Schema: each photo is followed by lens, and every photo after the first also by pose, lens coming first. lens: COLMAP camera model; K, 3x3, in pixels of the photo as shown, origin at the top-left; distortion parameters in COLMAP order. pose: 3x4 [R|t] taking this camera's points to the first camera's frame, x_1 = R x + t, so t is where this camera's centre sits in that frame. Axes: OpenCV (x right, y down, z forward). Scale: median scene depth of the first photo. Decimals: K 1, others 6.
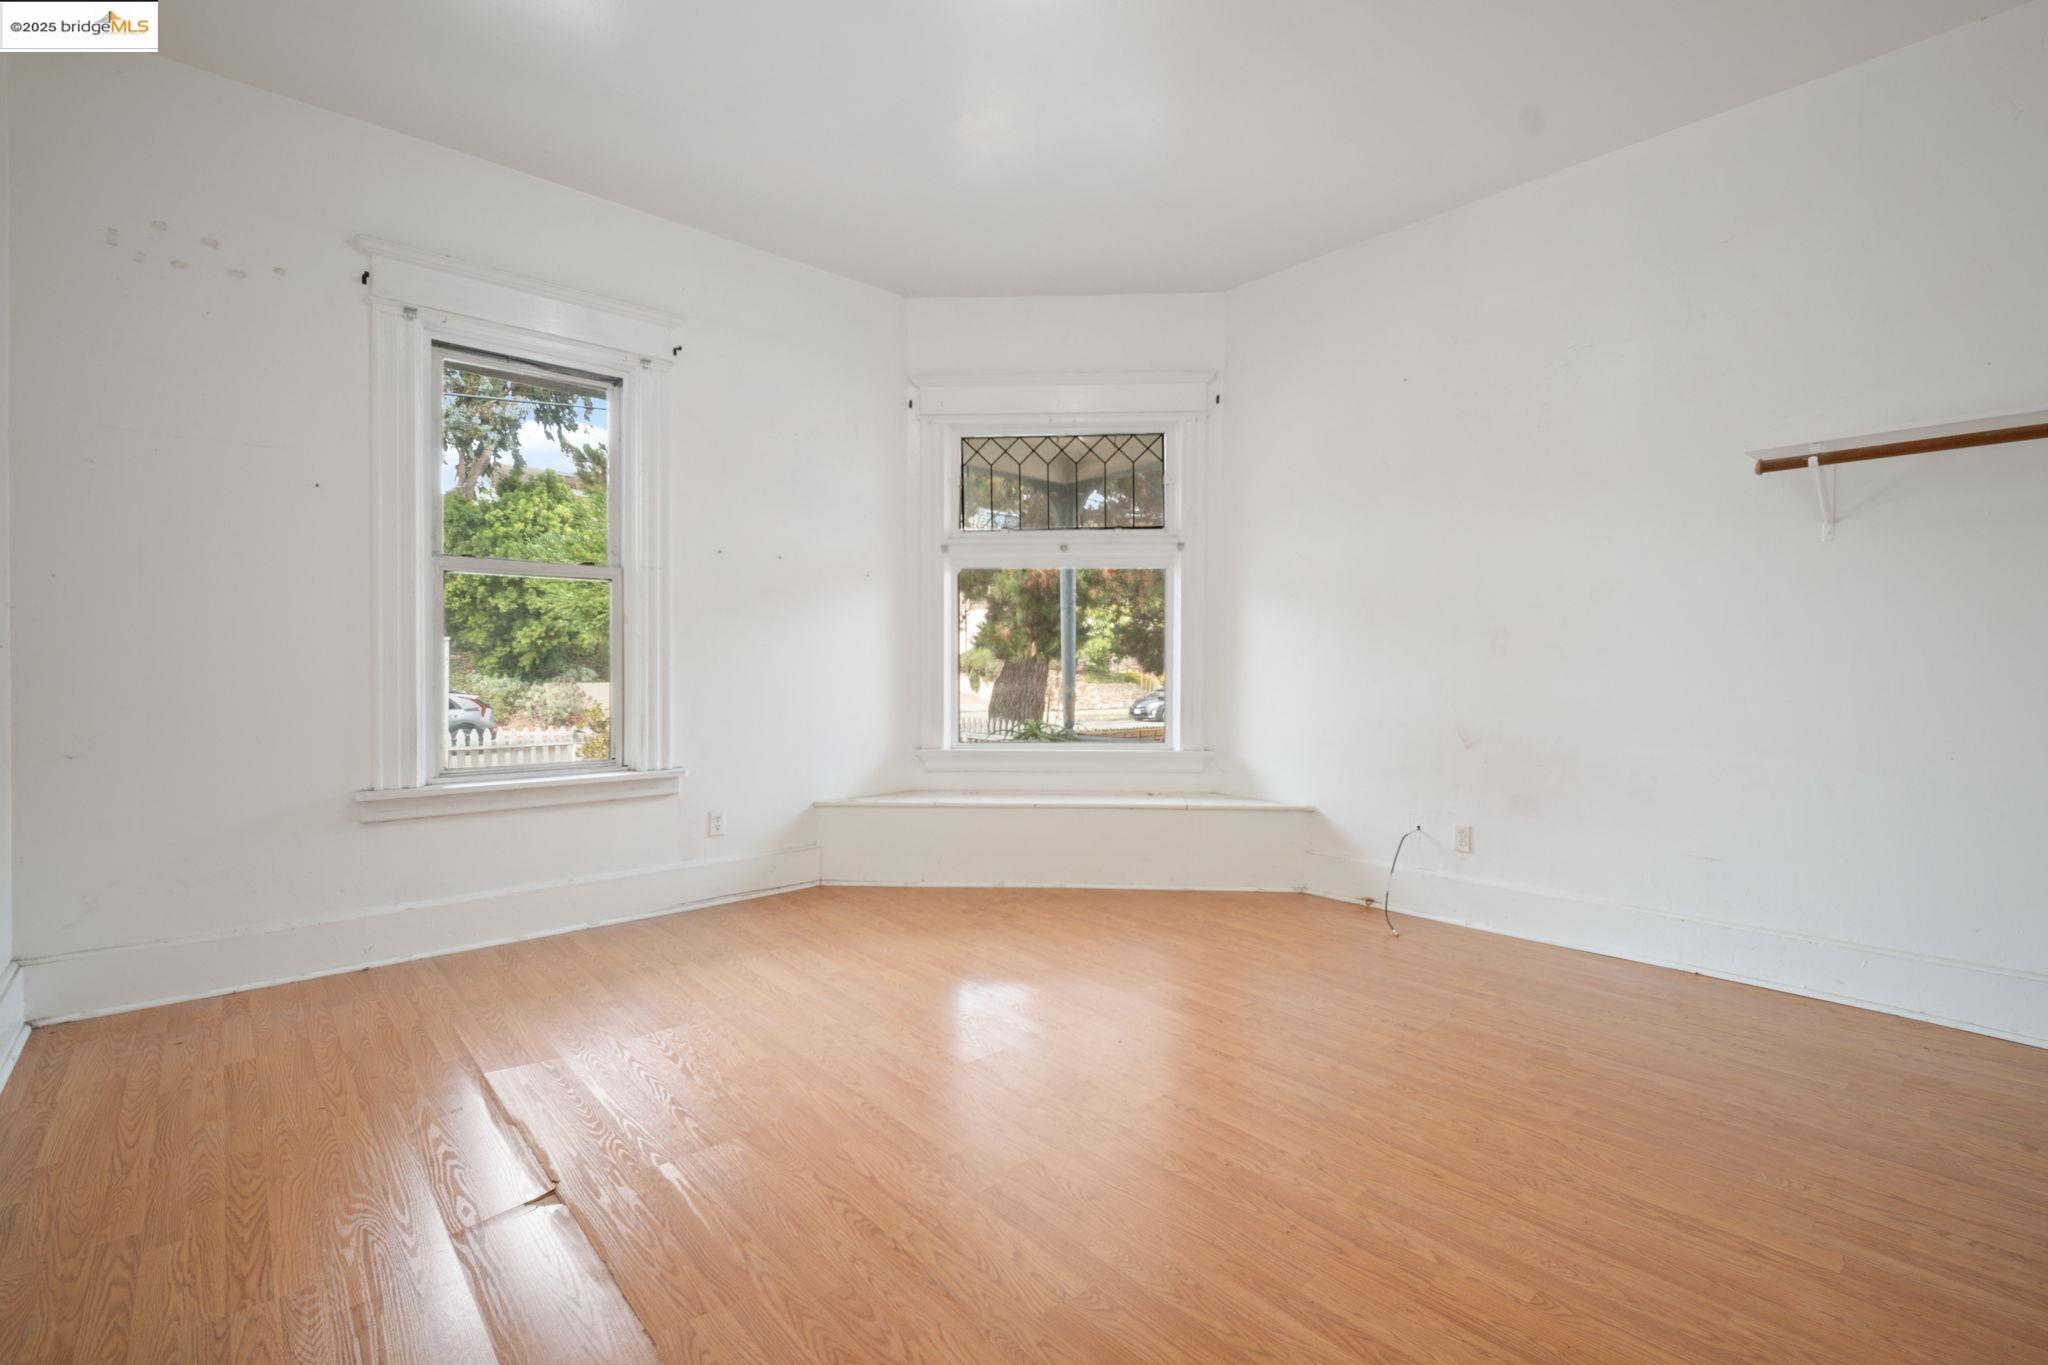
lens RADIAL K [[866.3, 0, 1024.0], [0, 866.3, 682.5], [0, 0, 1]] dist [0.001032, -0.000106]
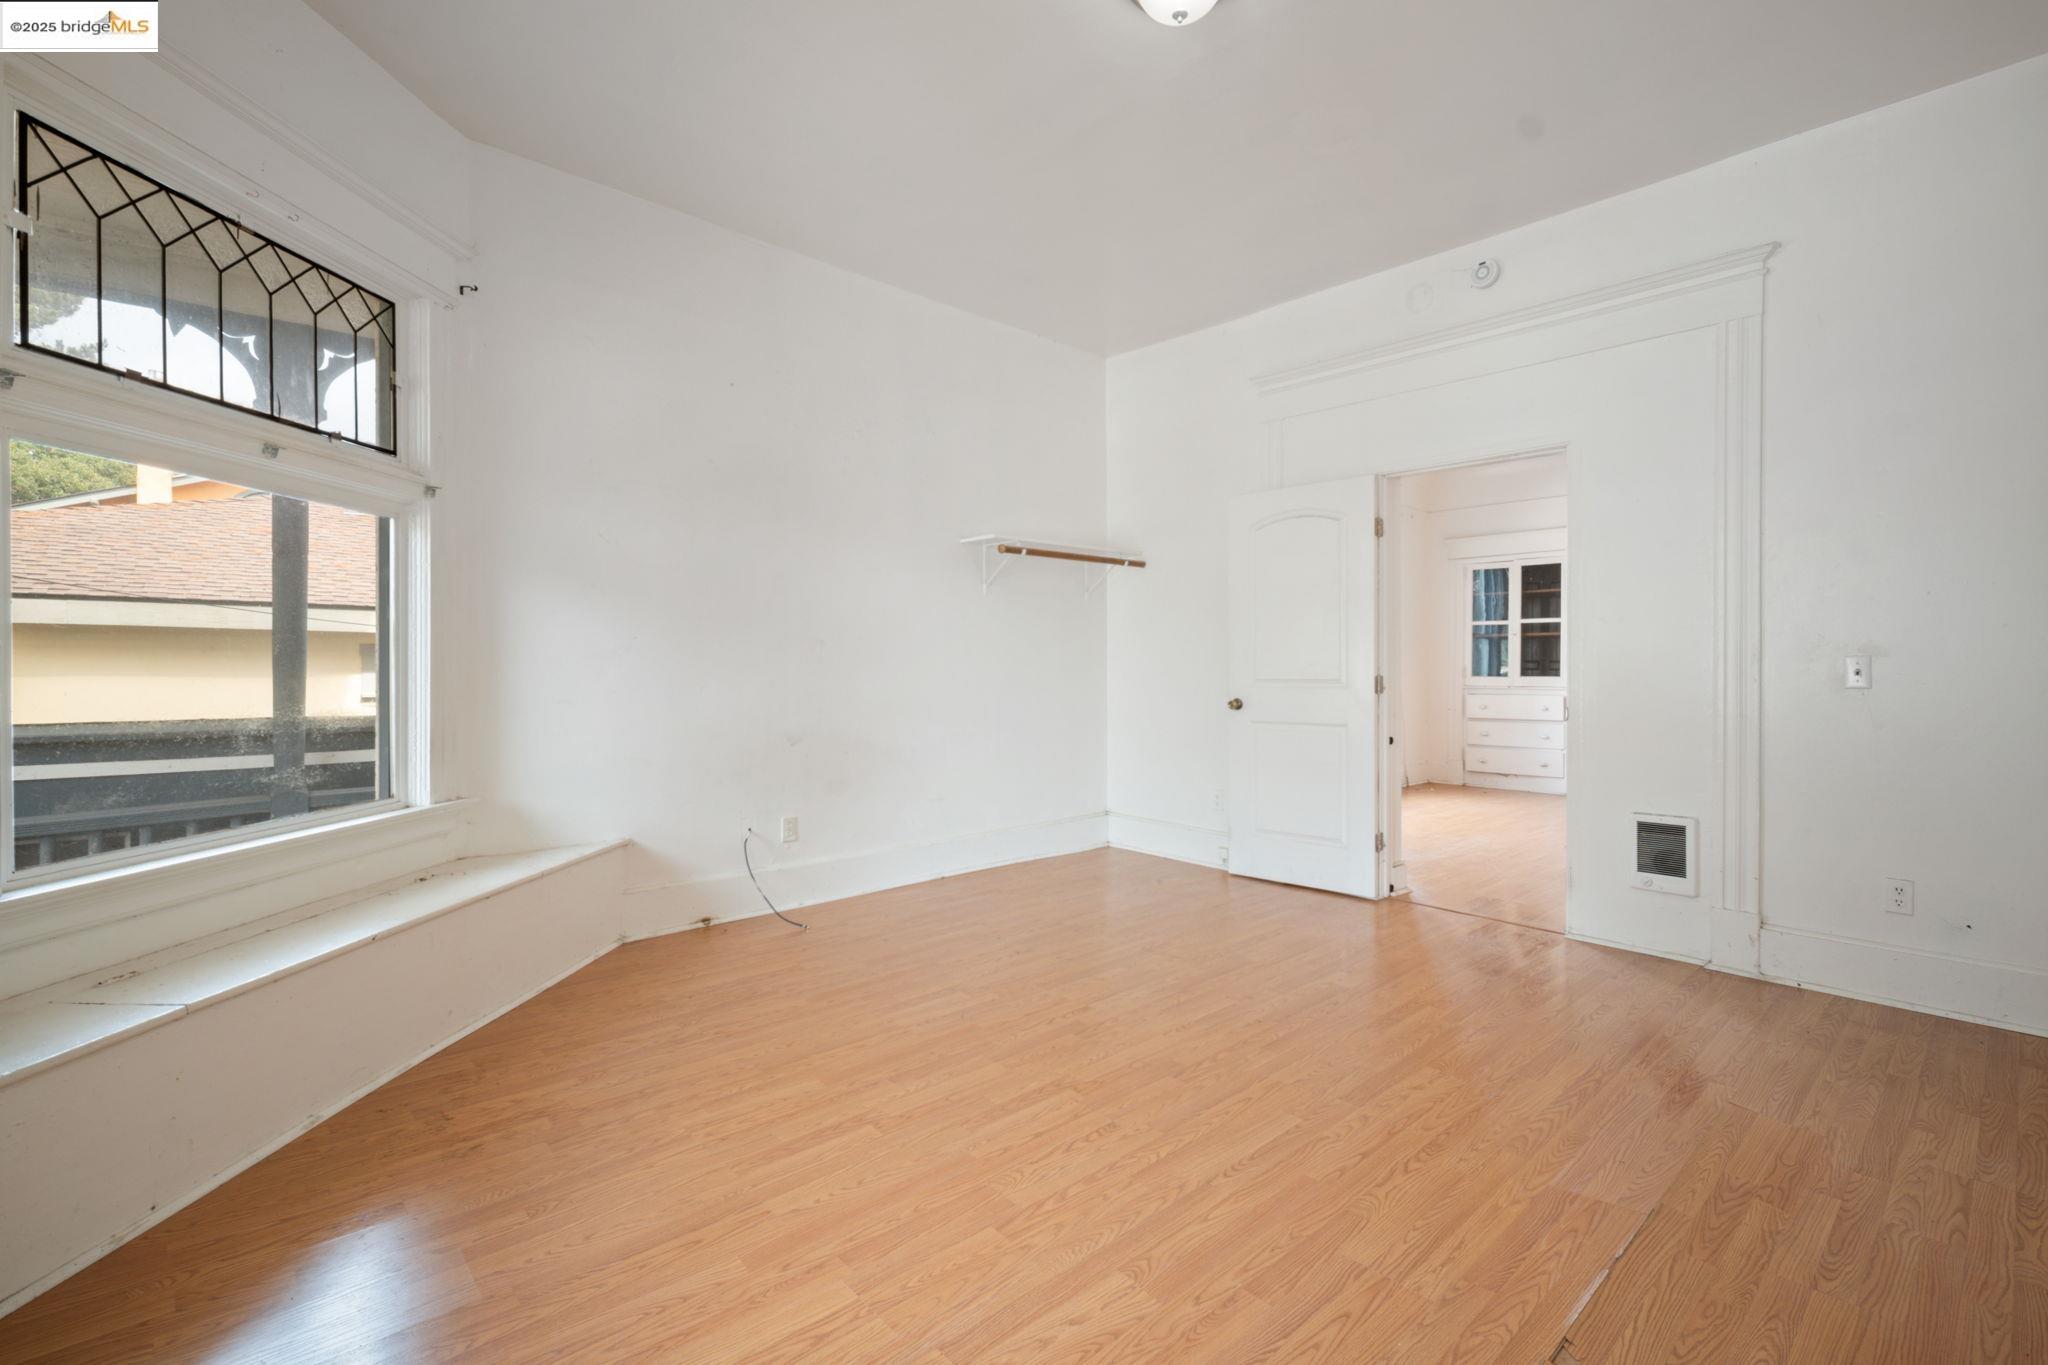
lens RADIAL K [[926.5, 0, 1020.3], [0, 926.5, 668.9], [0, 0, 1]] dist [0.008600, -0.000091]
pose [[0.001545, -0.004681, 0.999988, -0.660562], [0.022432, 0.999738, 0.004645, -0.020510], [-0.999747, 0.022424, 0.001649, 0.704387]]
